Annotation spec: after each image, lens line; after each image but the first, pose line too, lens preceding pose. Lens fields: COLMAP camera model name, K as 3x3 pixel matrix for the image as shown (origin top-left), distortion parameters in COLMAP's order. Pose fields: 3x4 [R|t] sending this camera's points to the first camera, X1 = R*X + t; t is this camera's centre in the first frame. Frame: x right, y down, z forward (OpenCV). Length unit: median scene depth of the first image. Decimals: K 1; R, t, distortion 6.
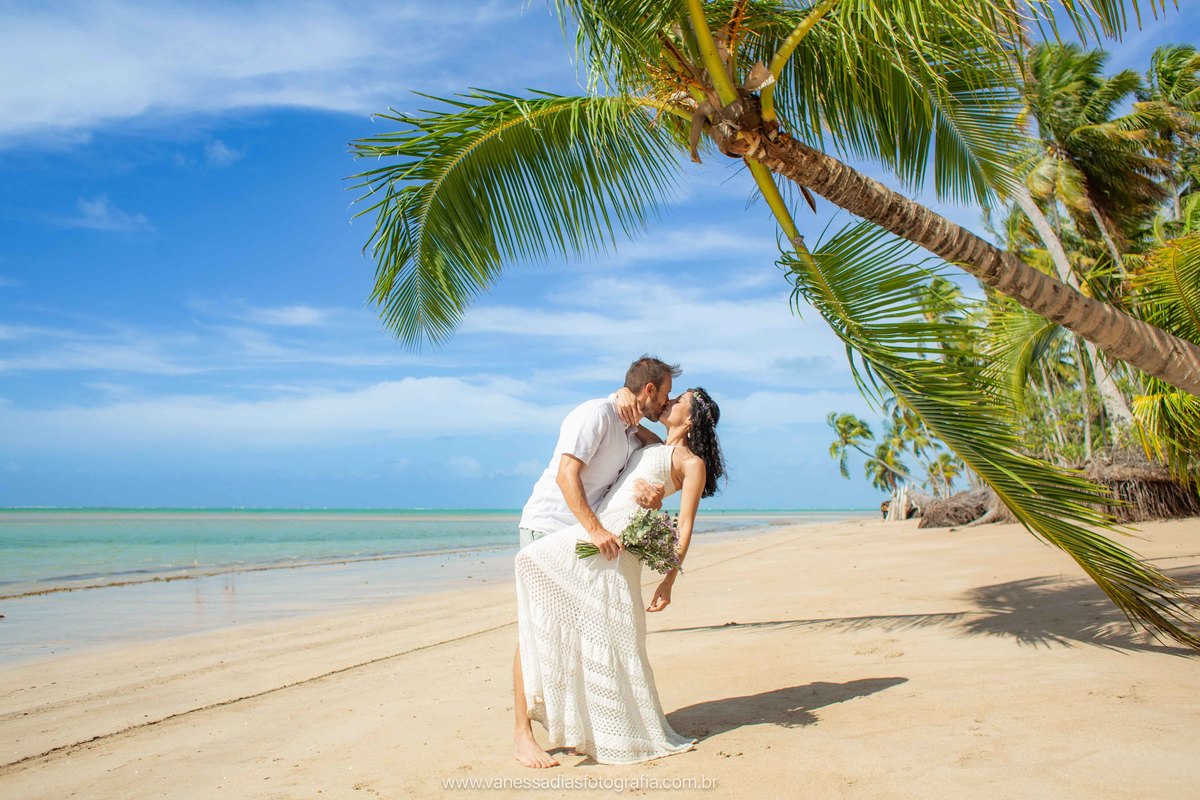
lens RADIAL K [[1051.8, 0, 625.9], [0, 1051.8, 411.7], [0, 0, 1]] dist [-0.034191, 0.029713]
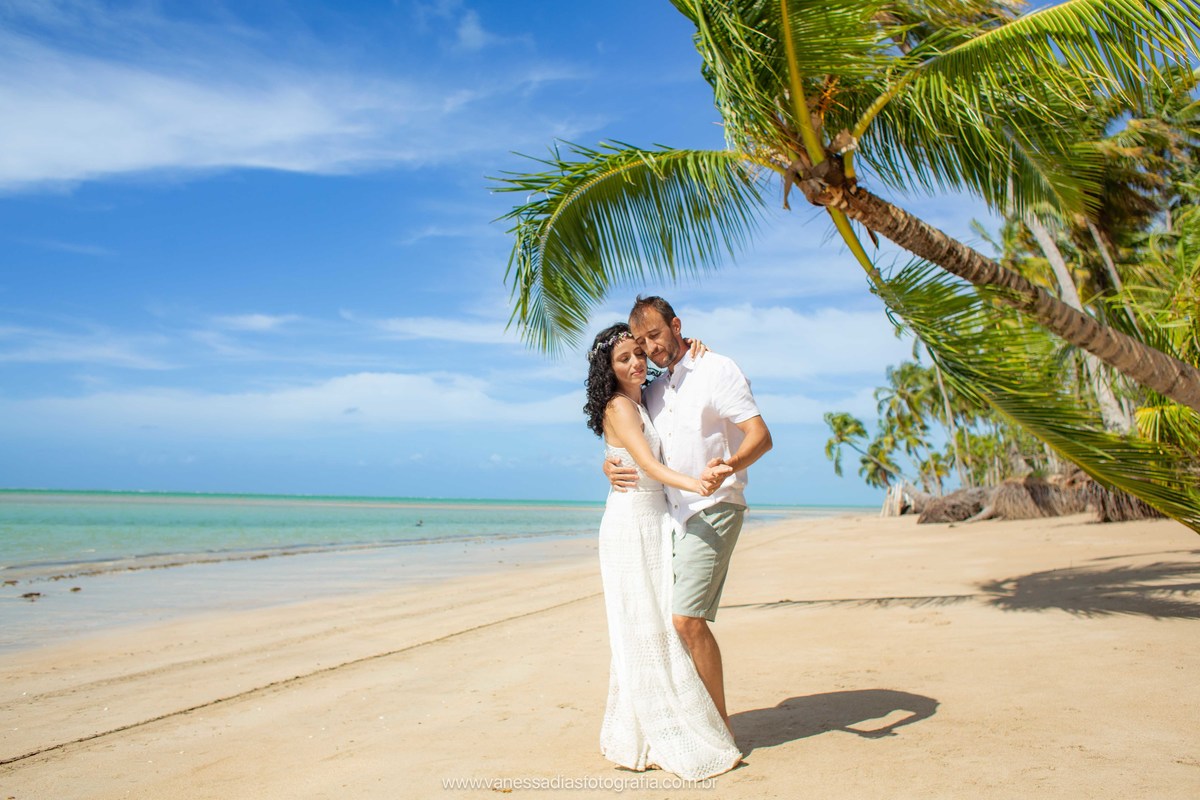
lens RADIAL K [[1051.8, 0, 592.1], [0, 1051.8, 422.4], [0, 0, 1]] dist [-0.034191, 0.029713]
pose [[0.999826, 0.018393, -0.003265, -0.141446], [-0.018339, 0.999708, 0.015759, -0.009713], [0.003553, -0.015696, 0.999870, -0.194393]]
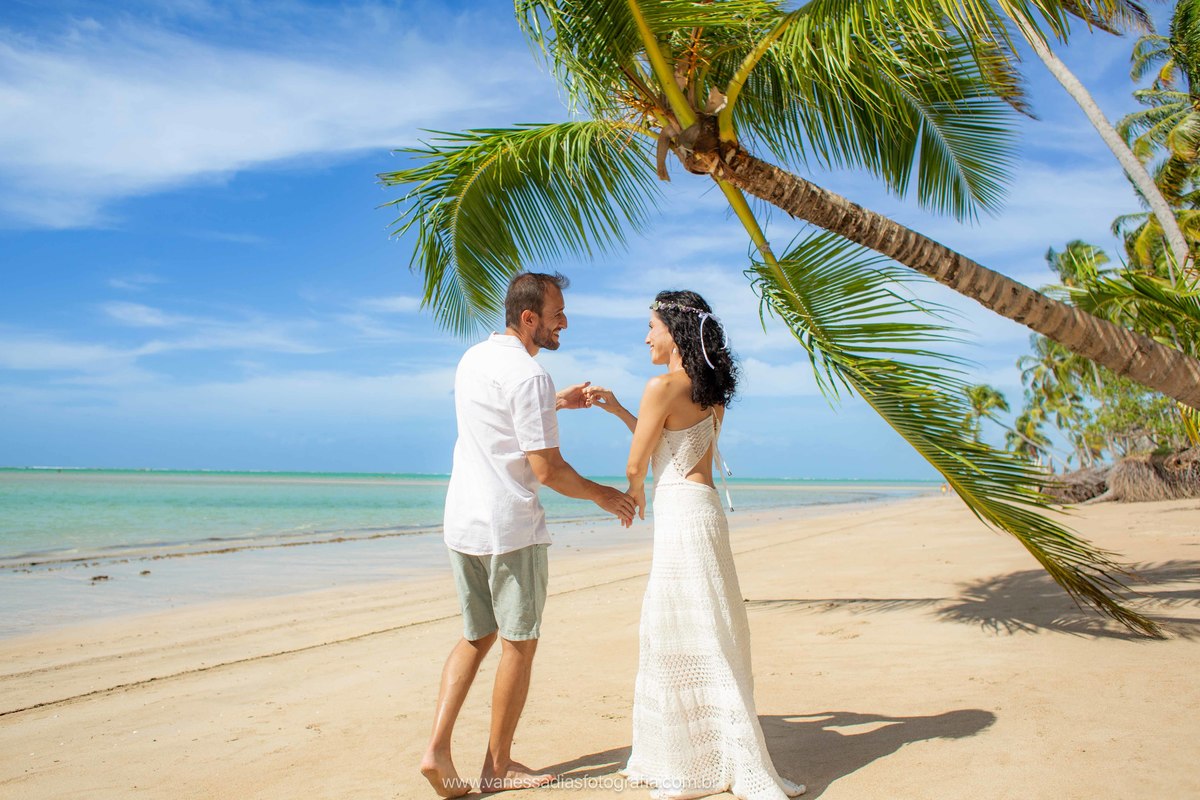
lens RADIAL K [[1051.8, 0, 599.3], [0, 1051.8, 408.2], [0, 0, 1]] dist [-0.034191, 0.029713]
pose [[0.987566, 0.004451, -0.157142, 0.166249], [-0.000044, 0.999607, 0.028038, -0.030597], [0.157205, -0.027682, 0.987178, -0.090093]]
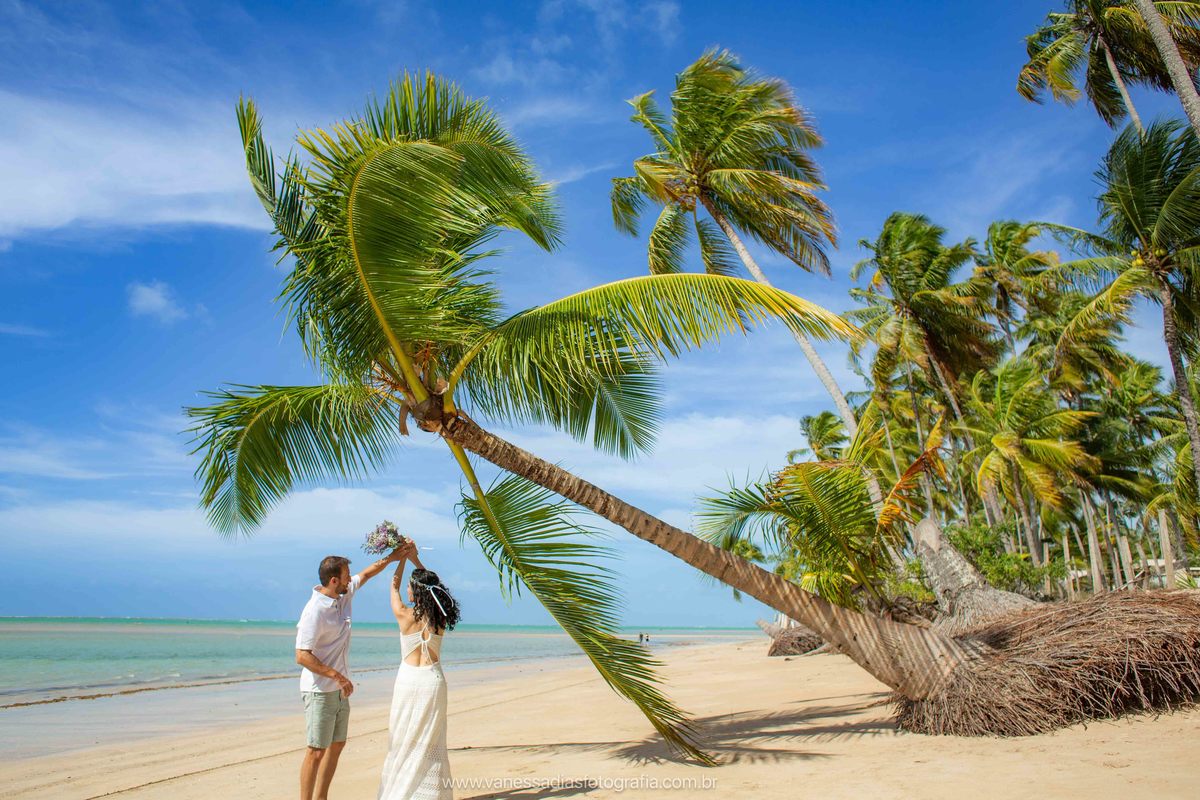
lens RADIAL K [[1051.8, 0, 626.0], [0, 1051.8, 377.8], [0, 0, 1]] dist [-0.034191, 0.029713]
pose [[0.997311, 0.030441, 0.066670, 0.271781], [-0.021180, 0.990557, -0.135455, -0.116924], [-0.070164, 0.133679, 0.988538, -0.507467]]
